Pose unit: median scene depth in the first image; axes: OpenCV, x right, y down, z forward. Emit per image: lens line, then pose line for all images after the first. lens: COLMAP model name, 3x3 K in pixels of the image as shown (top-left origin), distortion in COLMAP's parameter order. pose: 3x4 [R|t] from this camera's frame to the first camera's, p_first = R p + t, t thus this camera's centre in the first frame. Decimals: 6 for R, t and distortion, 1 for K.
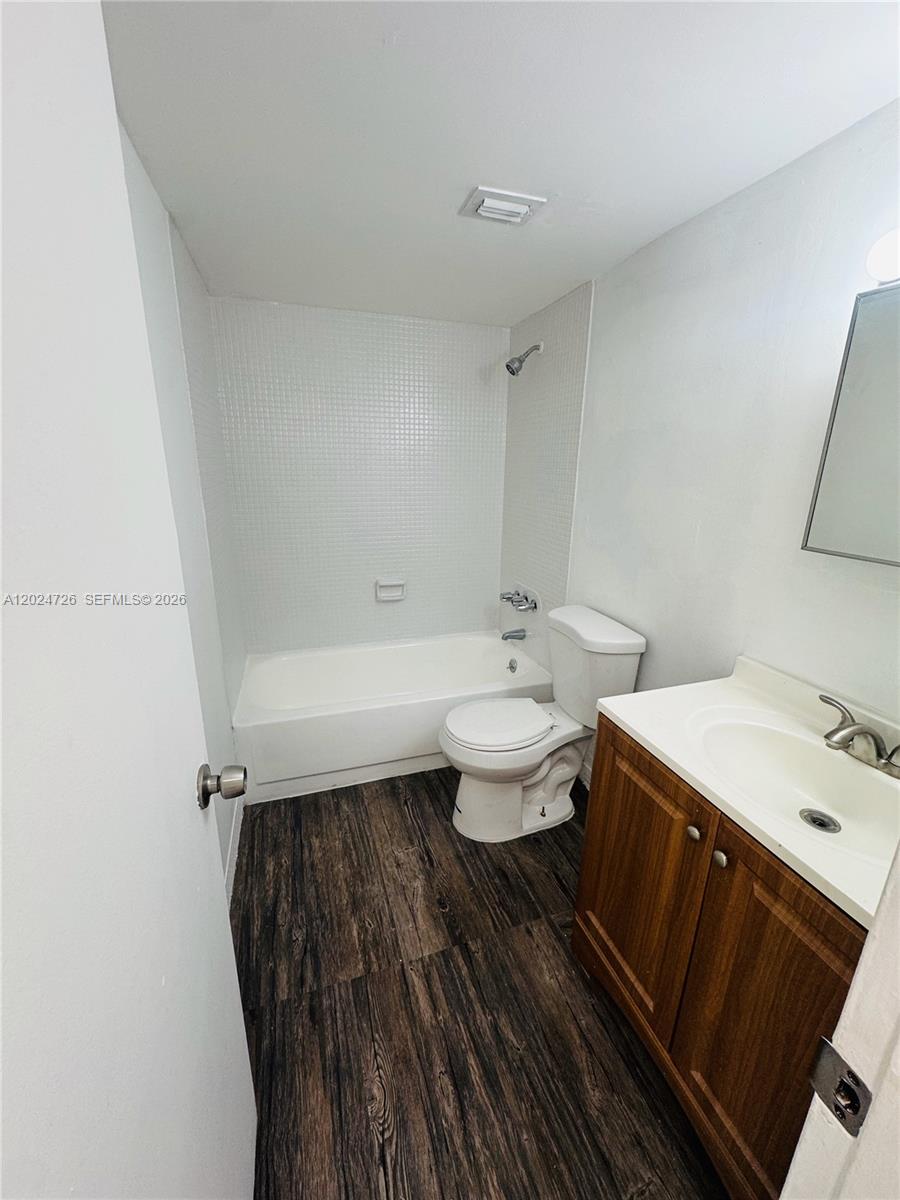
lens RADIAL K [[484.0, 0, 450.3], [0, 484.0, 601.8], [0, 0, 1]] dist [-0.002310, 0.000573]
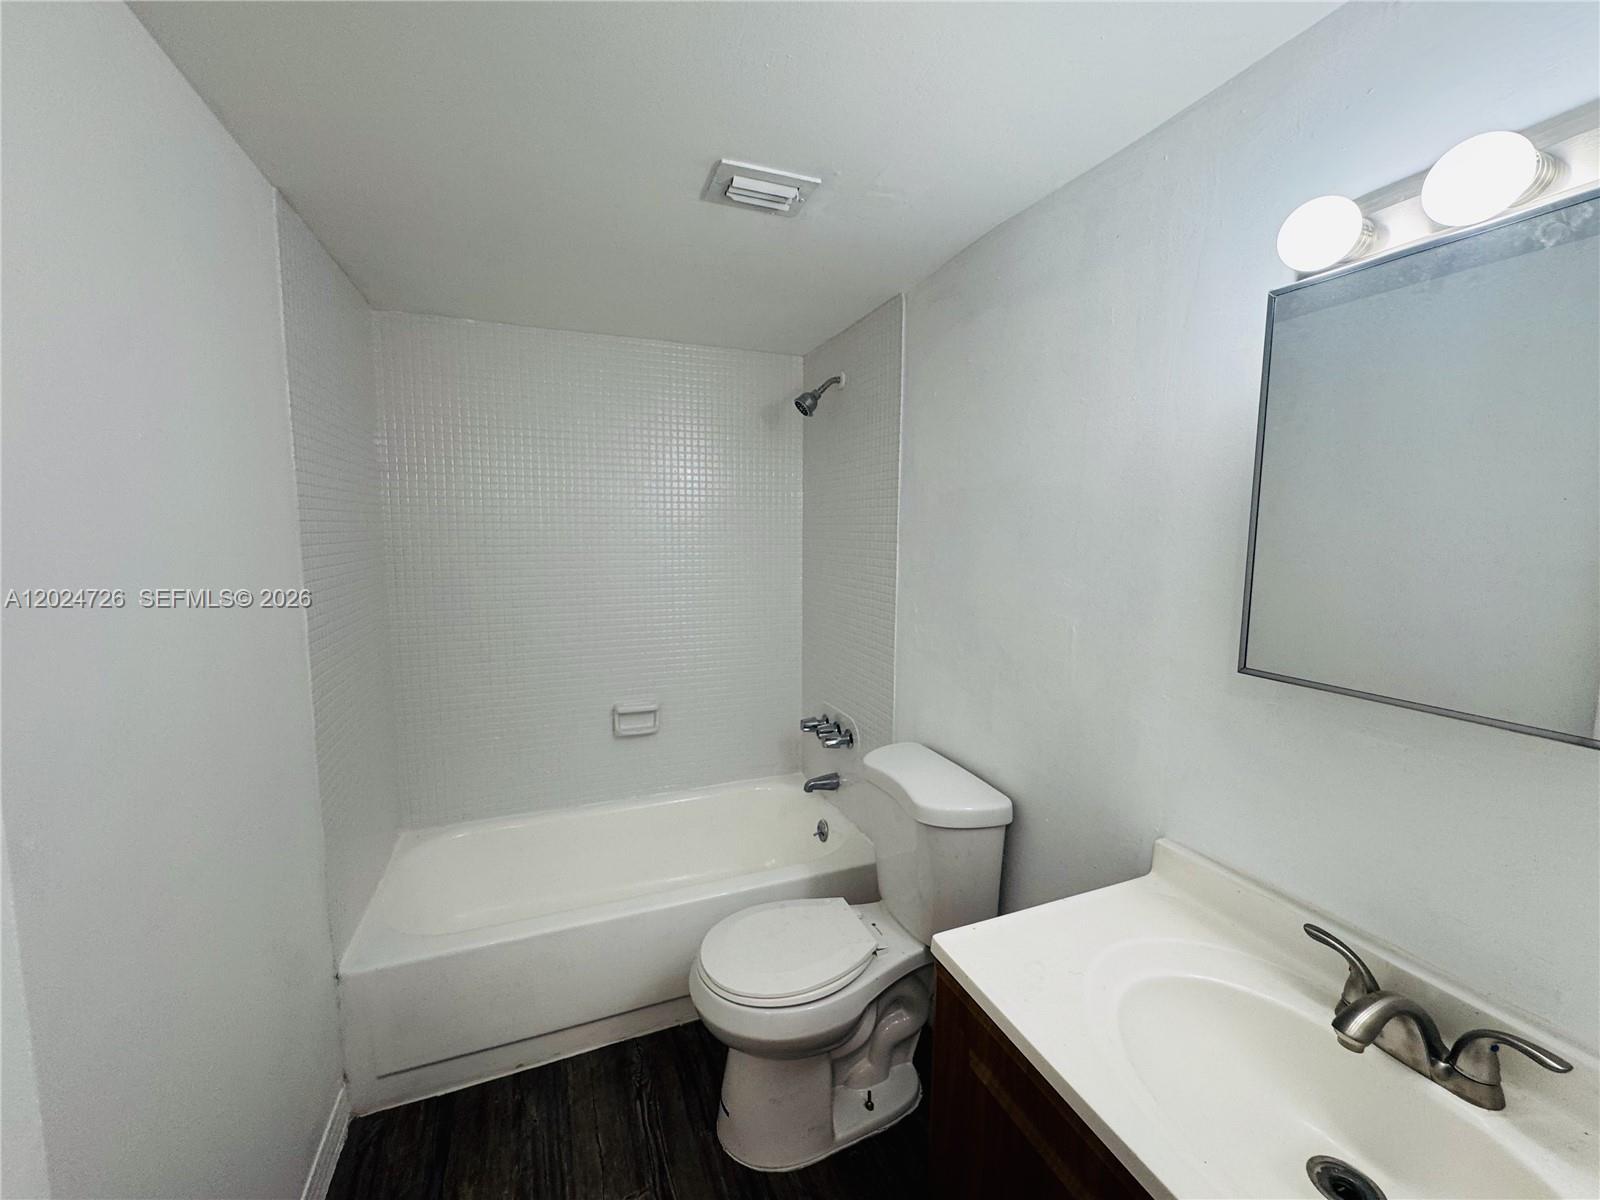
lens RADIAL K [[645.4, 0, 799.4], [0, 645.4, 597.4], [0, 0, 1]] dist [-0.002310, 0.000573]
pose [[0.997943, -0.016813, 0.061862, 0.077767], [0.027151, 0.985022, -0.170280, -0.050783], [-0.058073, 0.171610, 0.983452, 0.136297]]
